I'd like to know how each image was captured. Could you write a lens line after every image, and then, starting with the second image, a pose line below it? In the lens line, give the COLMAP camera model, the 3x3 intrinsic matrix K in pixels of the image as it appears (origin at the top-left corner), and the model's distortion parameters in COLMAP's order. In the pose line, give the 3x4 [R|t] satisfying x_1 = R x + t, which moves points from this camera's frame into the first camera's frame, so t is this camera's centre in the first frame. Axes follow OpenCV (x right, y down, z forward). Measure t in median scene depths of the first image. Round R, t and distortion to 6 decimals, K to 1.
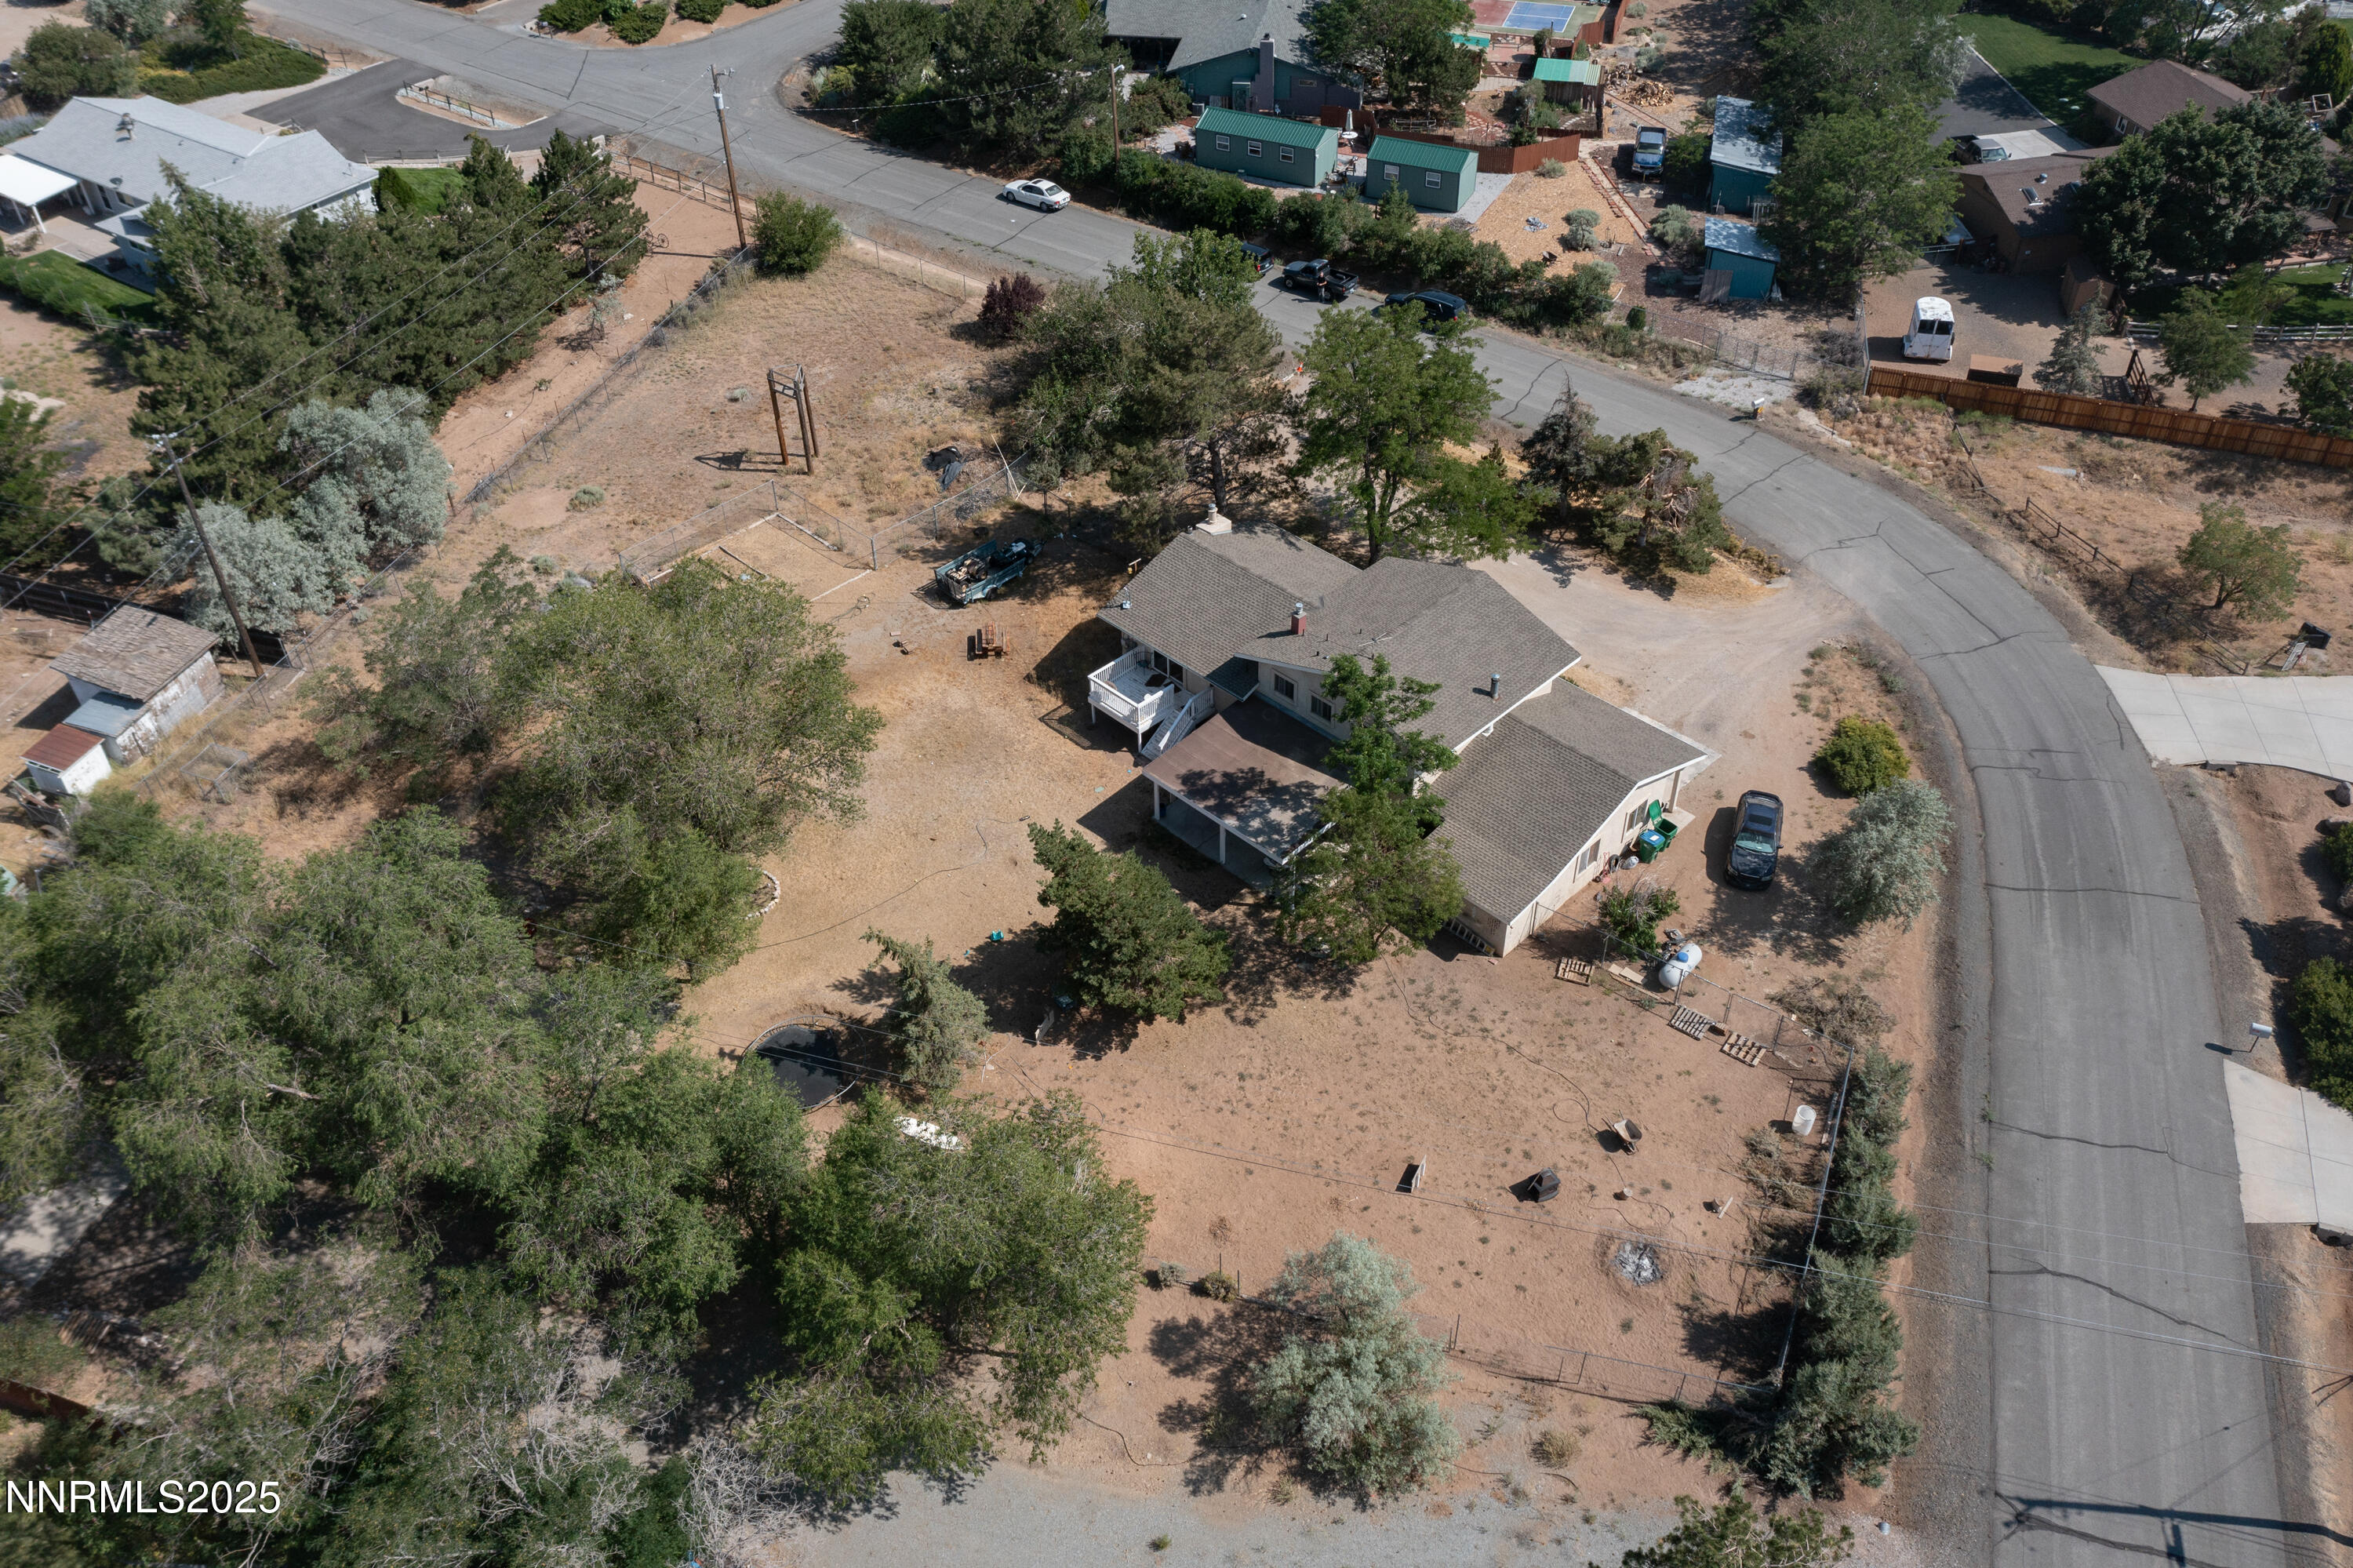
lens RADIAL K [[1849.1, 0, 1185.9], [0, 1849.1, 788.6], [0, 0, 1]] dist [-0.006194, 0.003877]
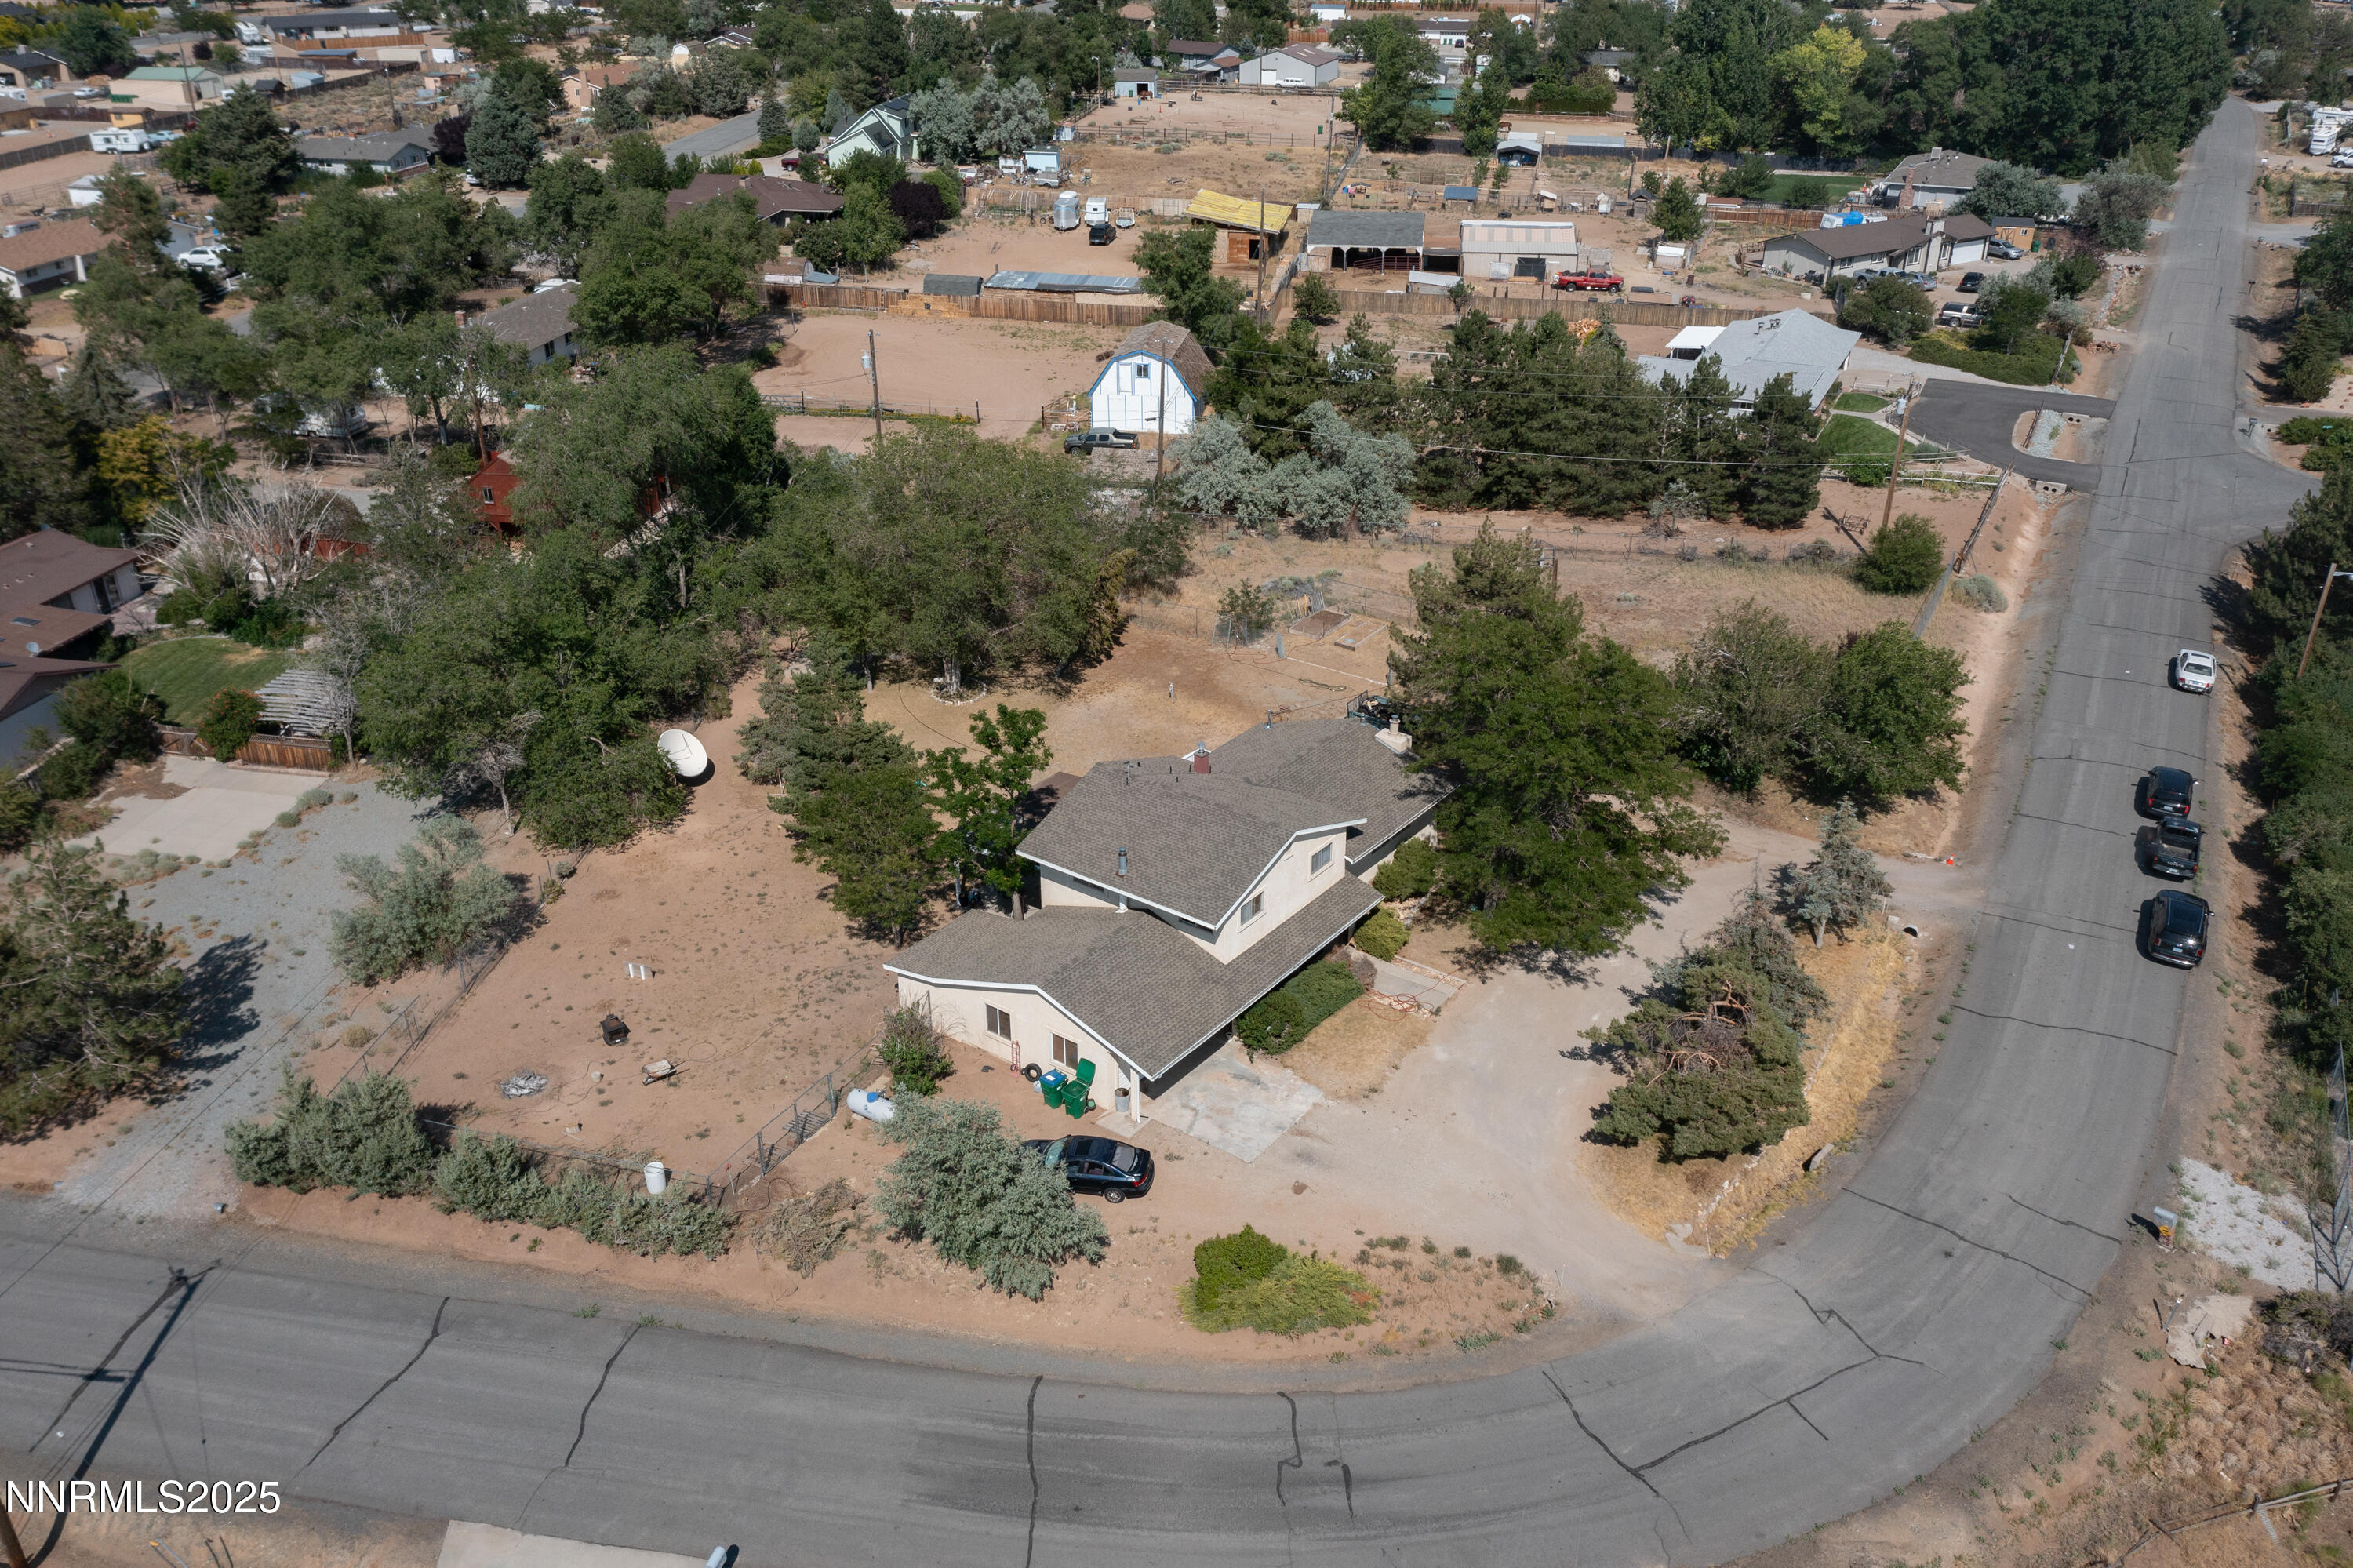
lens RADIAL K [[1849.1, 0, 1175.3], [0, 1849.1, 779.3], [0, 0, 1]] dist [-0.006194, 0.003877]
pose [[0.147112, 0.458010, -0.876690, 0.878608], [-0.654849, 0.709368, 0.260710, -0.312594], [0.741303, 0.535746, 0.404284, 0.539575]]
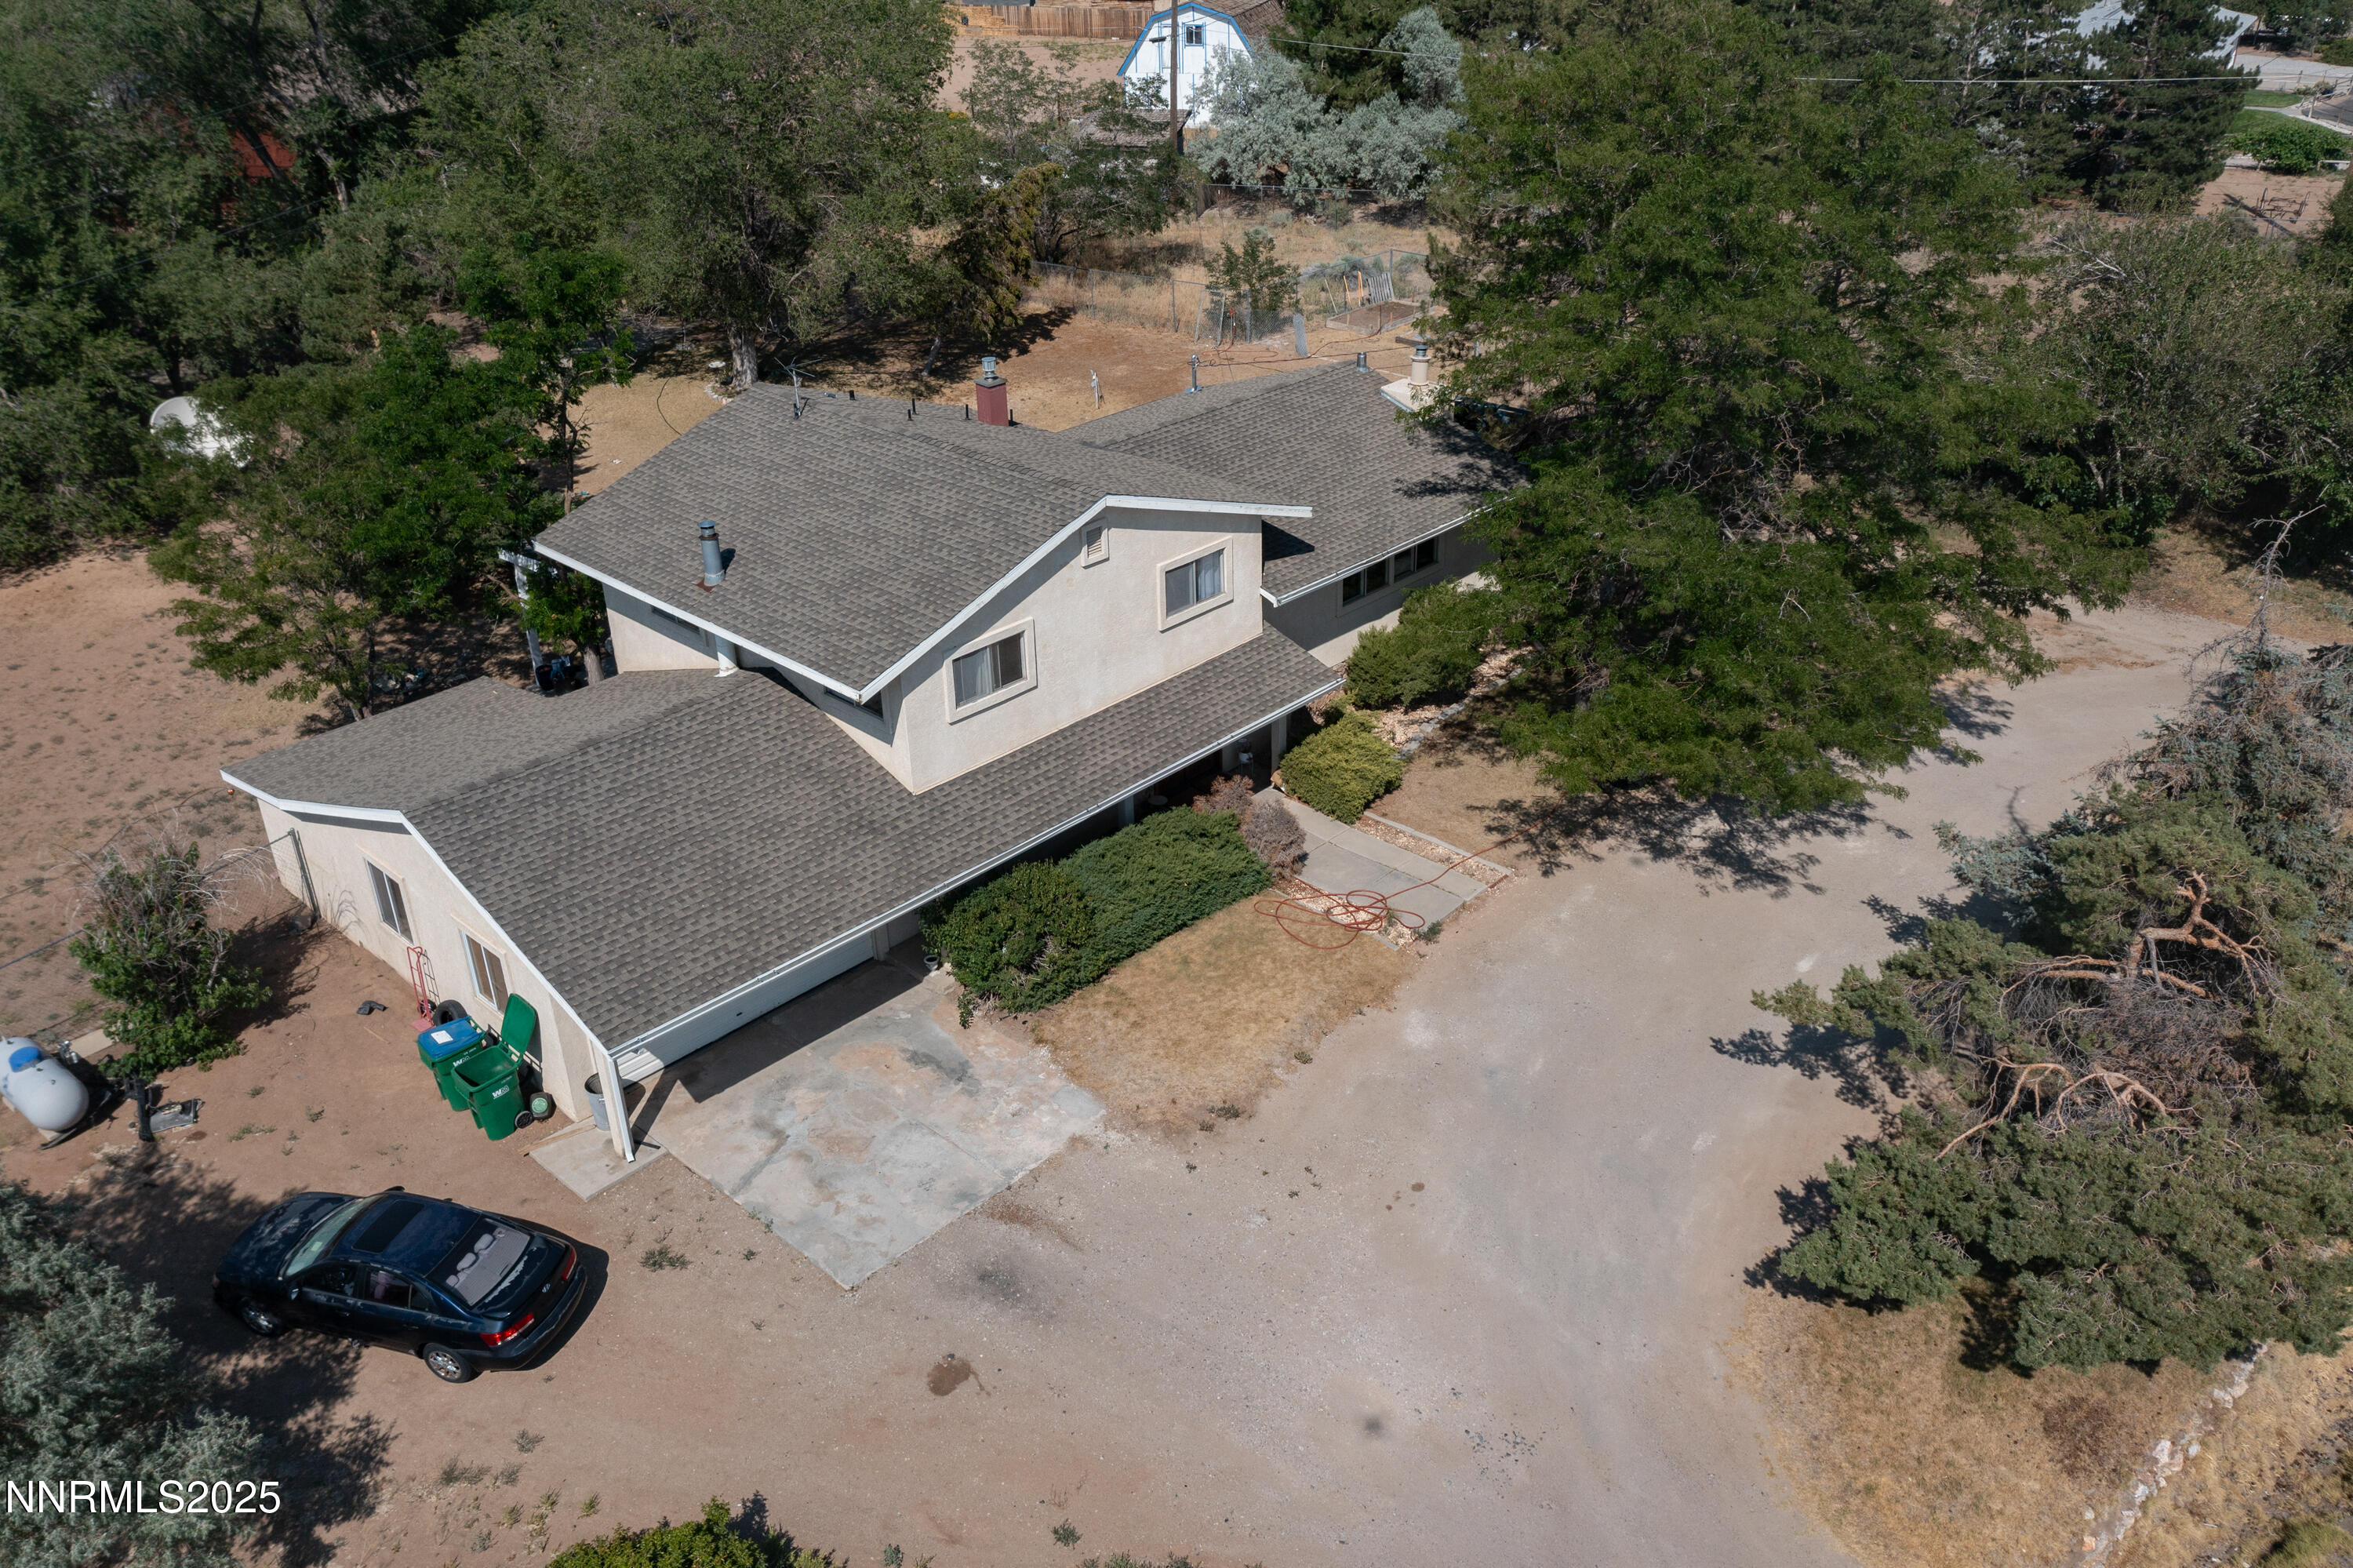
lens RADIAL K [[1849.1, 0, 1182.1], [0, 1849.1, 782.4], [0, 0, 1]] dist [-0.006194, 0.003877]
pose [[0.030117, 0.488531, -0.872027, 0.496887], [-0.645942, 0.675291, 0.356006, -0.211356], [0.762792, 0.552557, 0.335900, 0.858814]]
